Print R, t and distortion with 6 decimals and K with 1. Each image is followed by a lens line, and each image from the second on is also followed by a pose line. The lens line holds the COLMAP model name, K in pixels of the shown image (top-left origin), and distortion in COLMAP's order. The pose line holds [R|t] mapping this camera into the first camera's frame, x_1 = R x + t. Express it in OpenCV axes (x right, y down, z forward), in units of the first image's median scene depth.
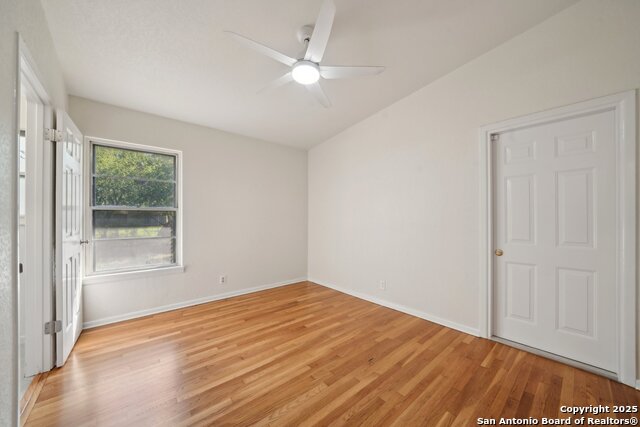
lens RADIAL K [[237.7, 0, 321.0], [0, 237.7, 217.0], [0, 0, 1]] dist [-0.017311, -0.000072]
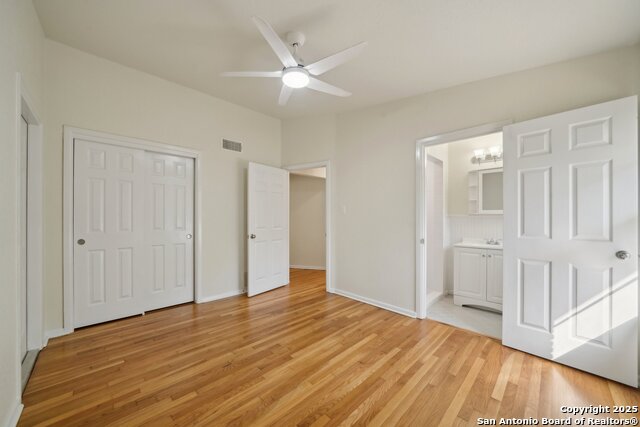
lens RADIAL K [[237.7, 0, 316.6], [0, 237.7, 215.2], [0, 0, 1]] dist [-0.017311, -0.000072]
pose [[-0.998808, -0.002357, -0.048764, -0.109468], [-0.002158, 0.999989, -0.004127, -0.005375], [0.048774, -0.004017, -0.998802, 2.098942]]
